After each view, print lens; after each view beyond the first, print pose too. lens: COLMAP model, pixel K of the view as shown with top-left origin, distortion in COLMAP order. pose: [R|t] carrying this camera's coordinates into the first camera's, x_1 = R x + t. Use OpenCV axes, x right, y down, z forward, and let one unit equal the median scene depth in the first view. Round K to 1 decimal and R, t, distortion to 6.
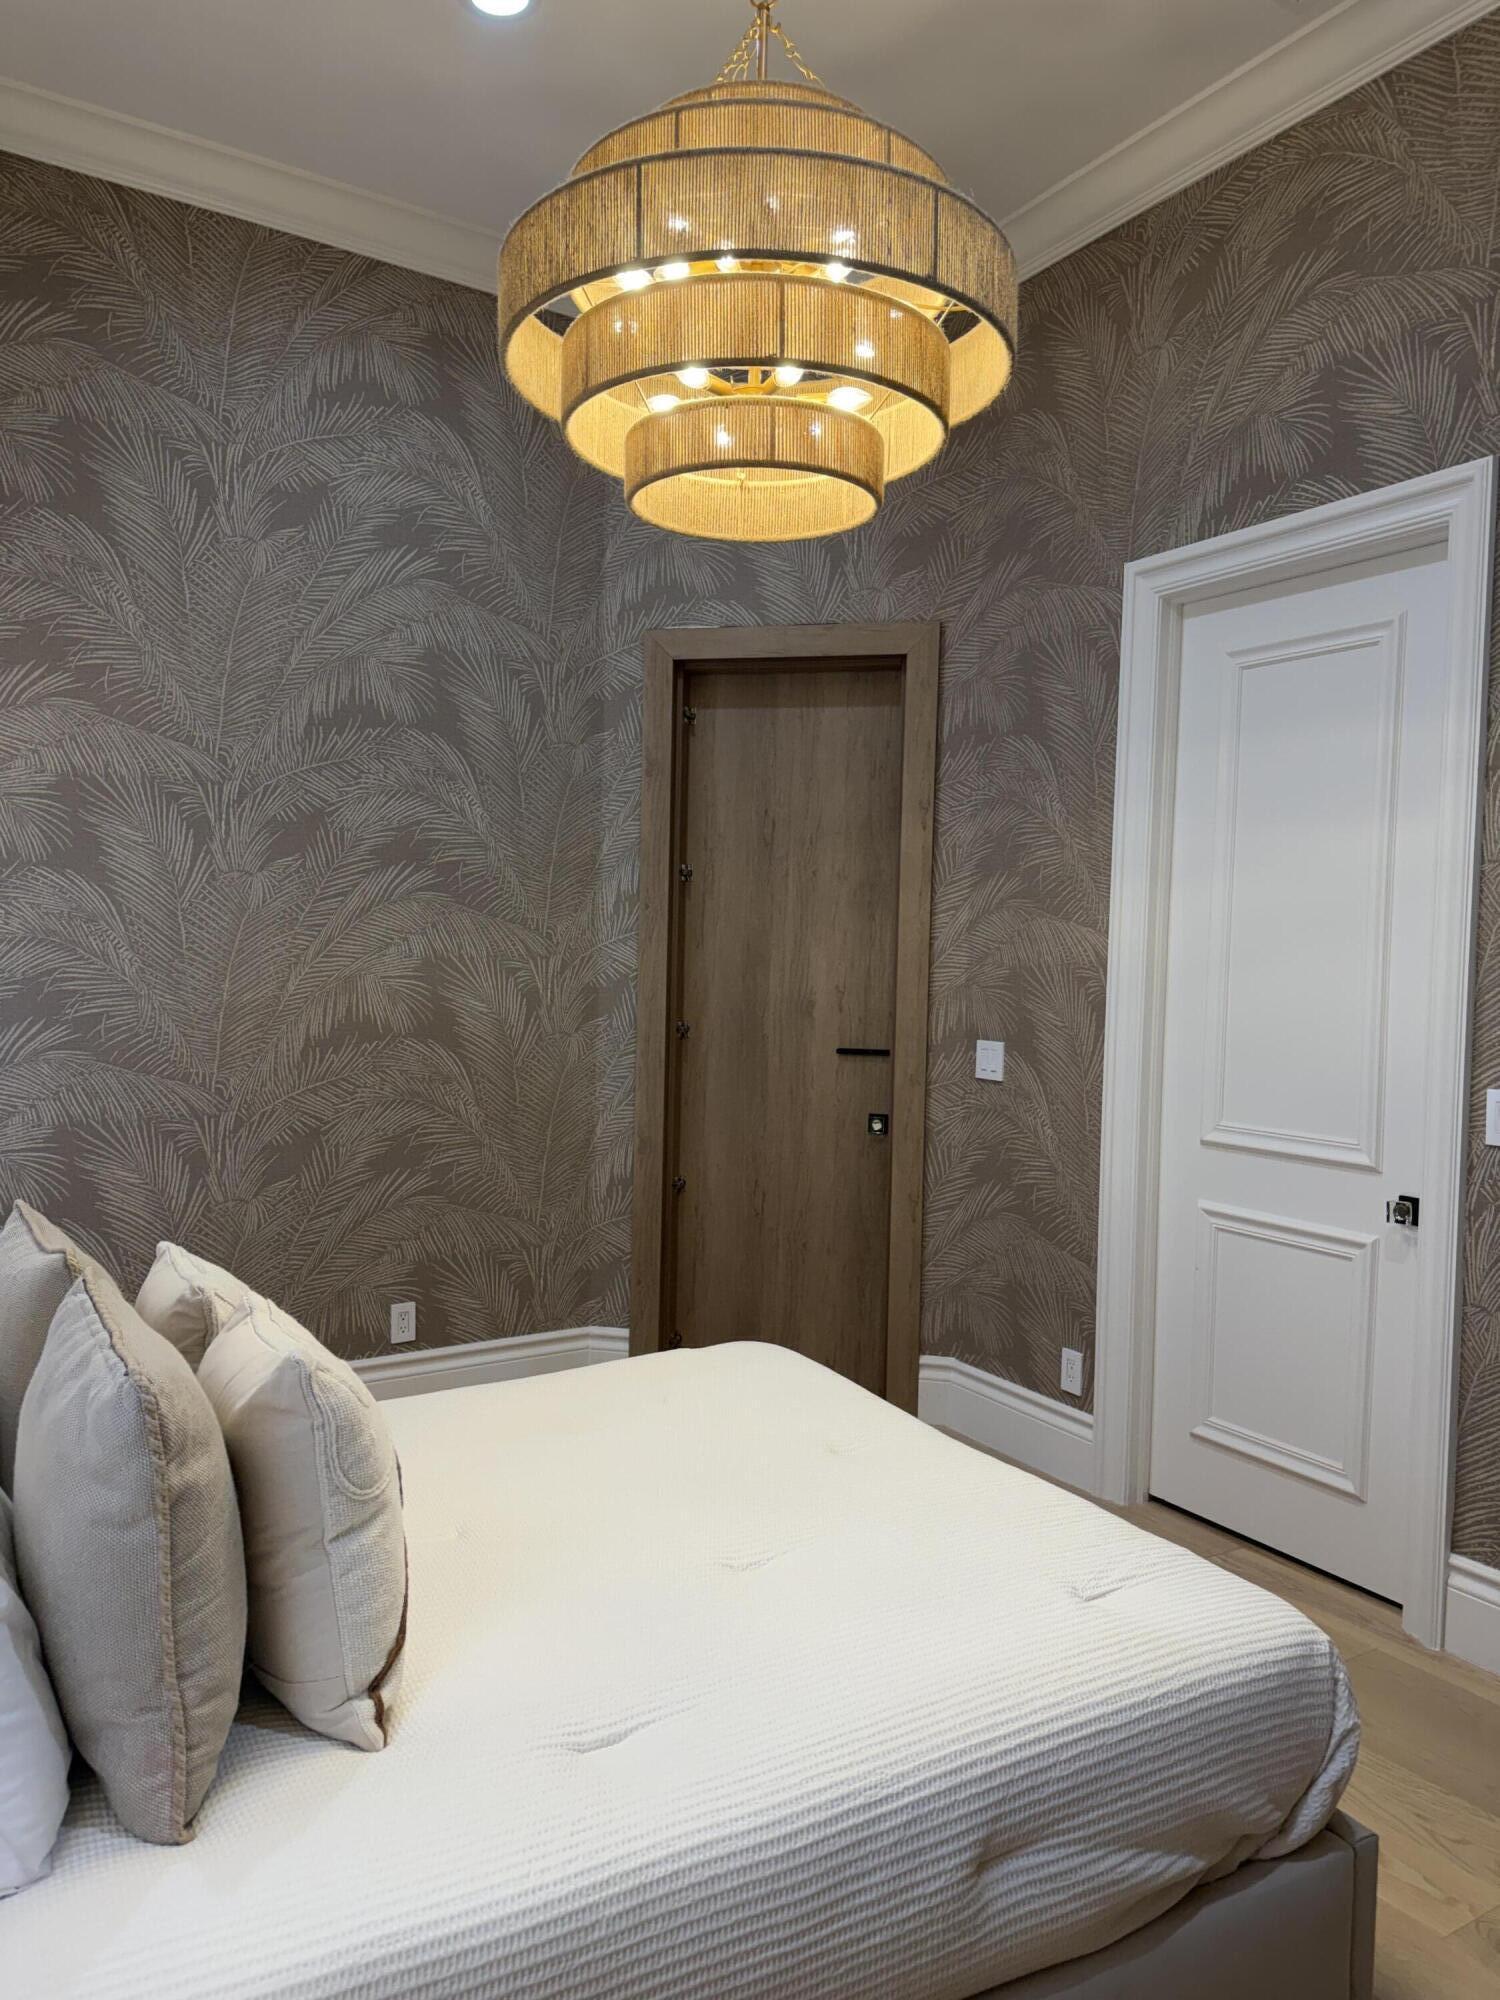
lens RADIAL K [[1407.3, 0, 746.0], [0, 1407.3, 1007.0], [0, 0, 1]] dist [0.086939, -0.123962]
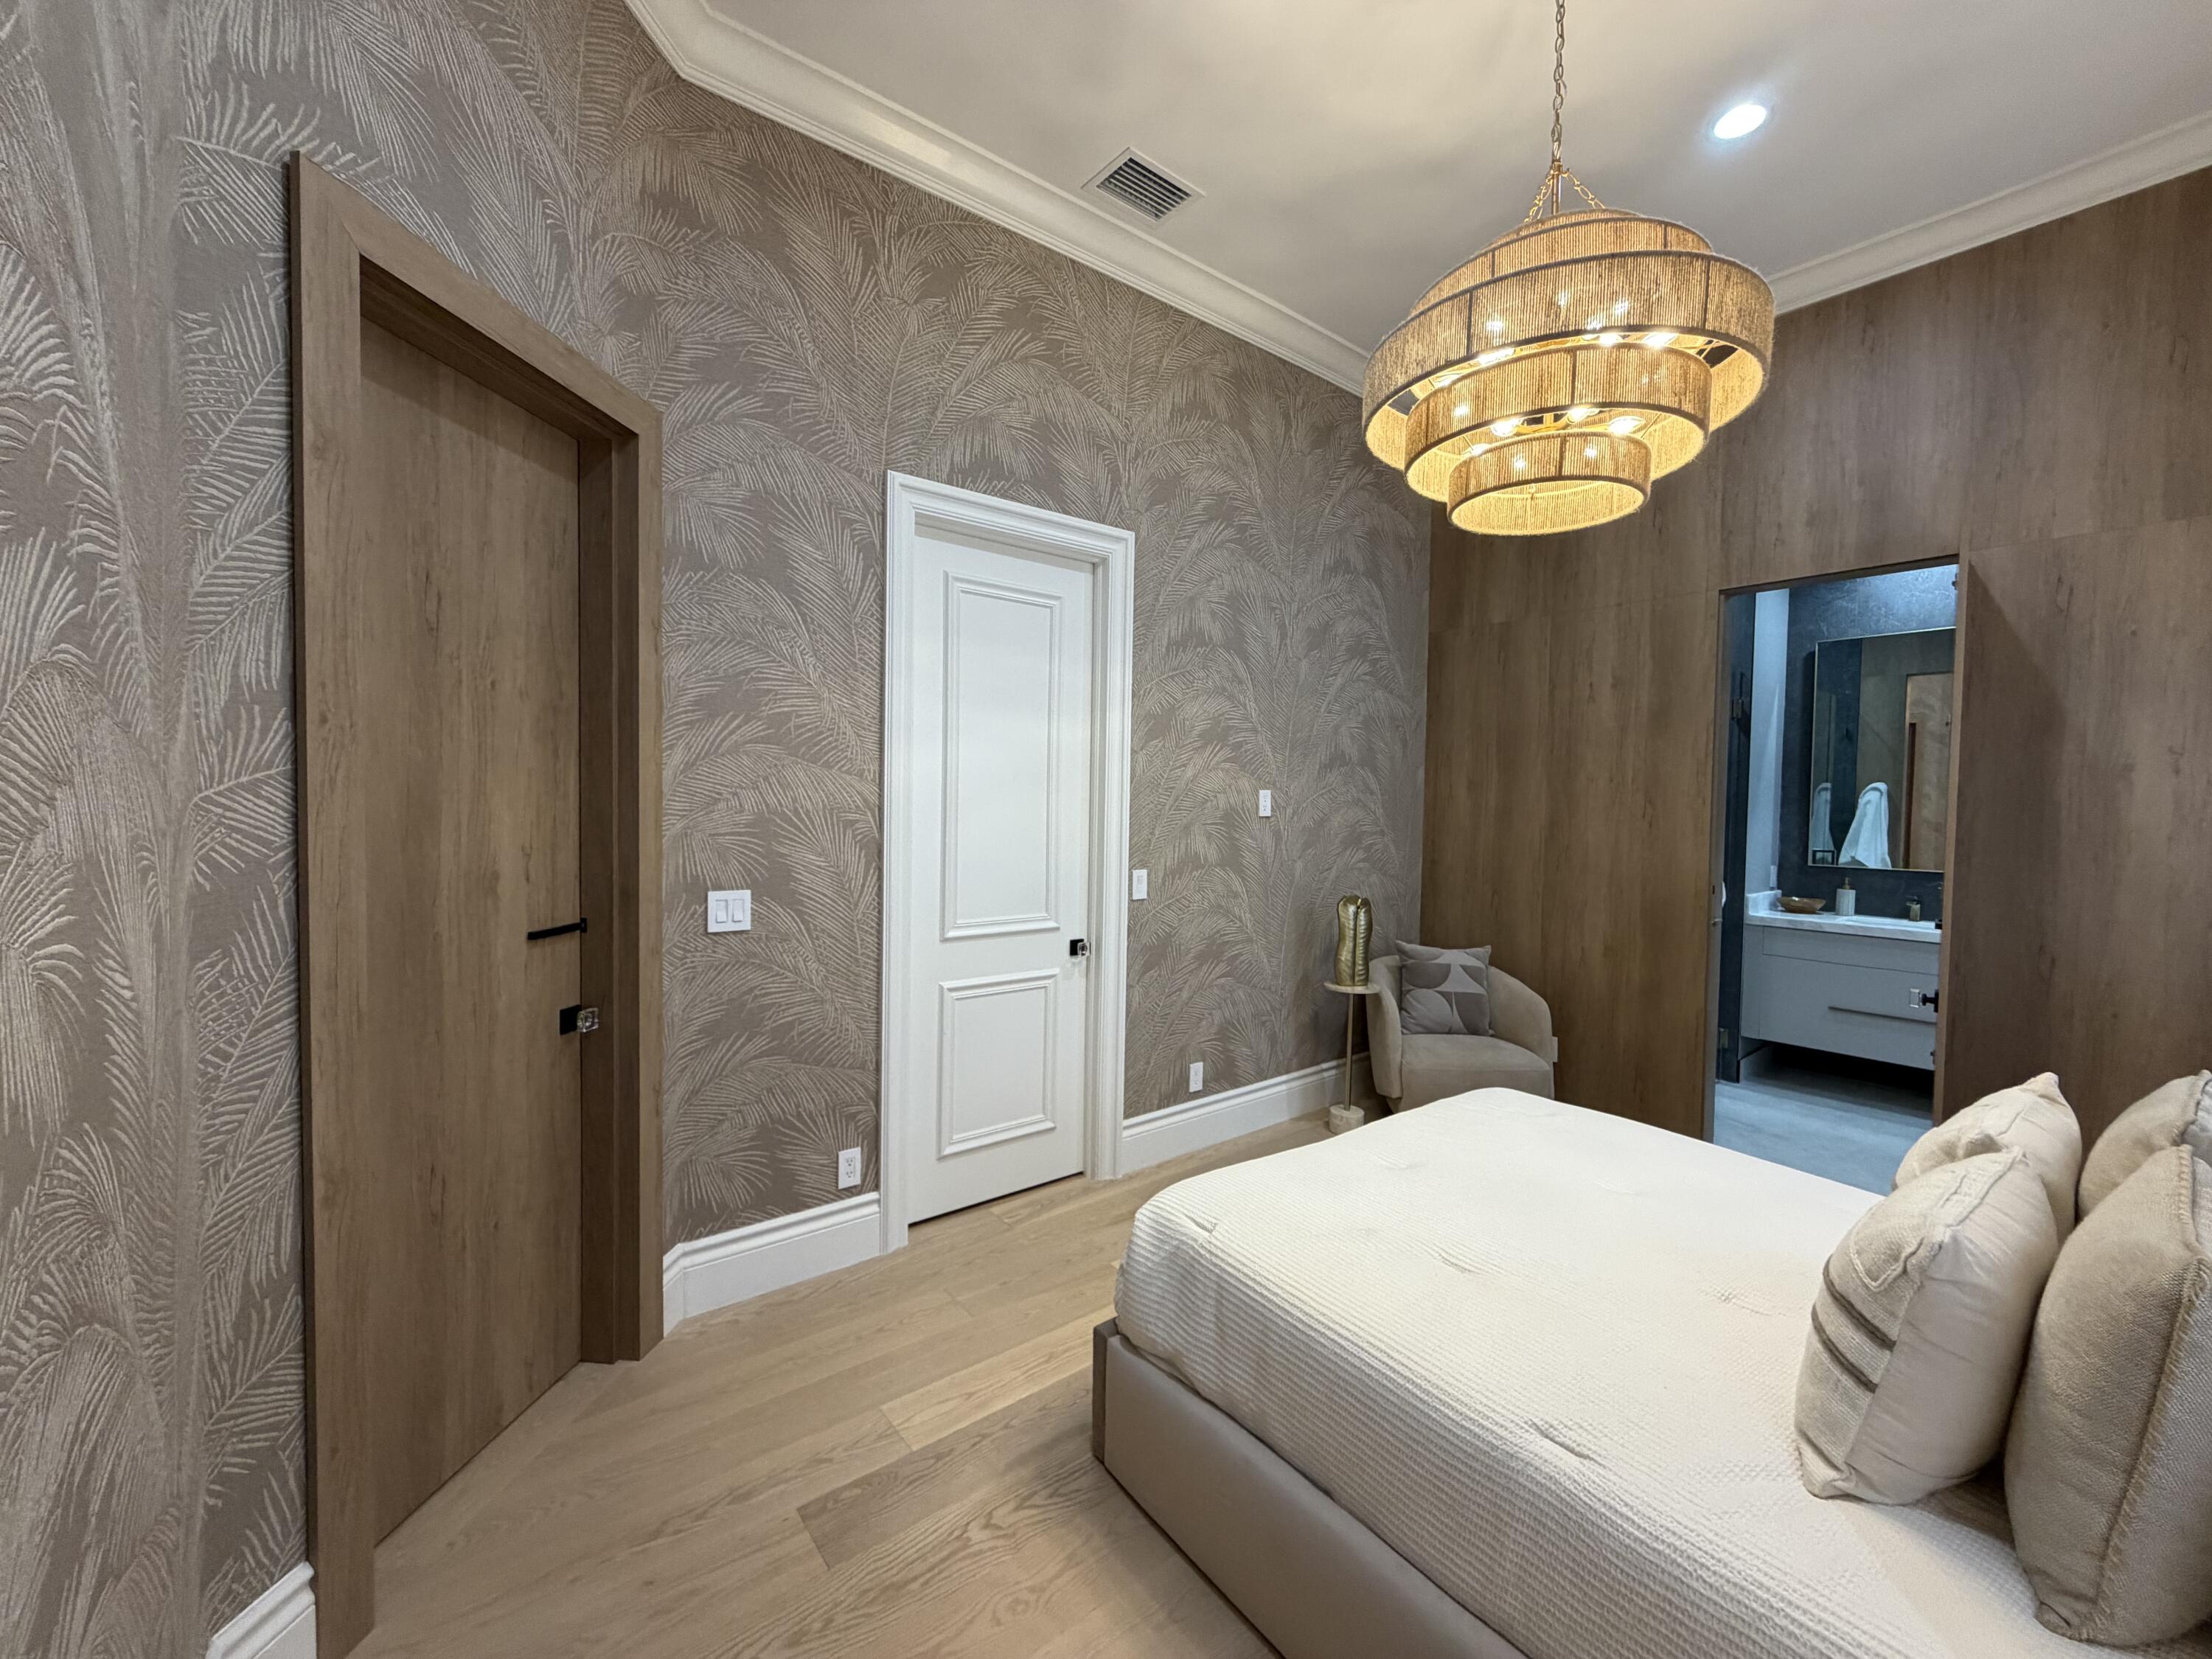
lens RADIAL K [[853.3, 0, 1106.0], [0, 853.3, 829.5], [0, 0, 1]] dist [0.000622, 0.000008]
pose [[-0.089944, -0.060846, 0.994086, -0.443826], [0.019379, 0.997836, 0.062829, -0.051110], [-0.995758, 0.024915, -0.088570, 0.837783]]
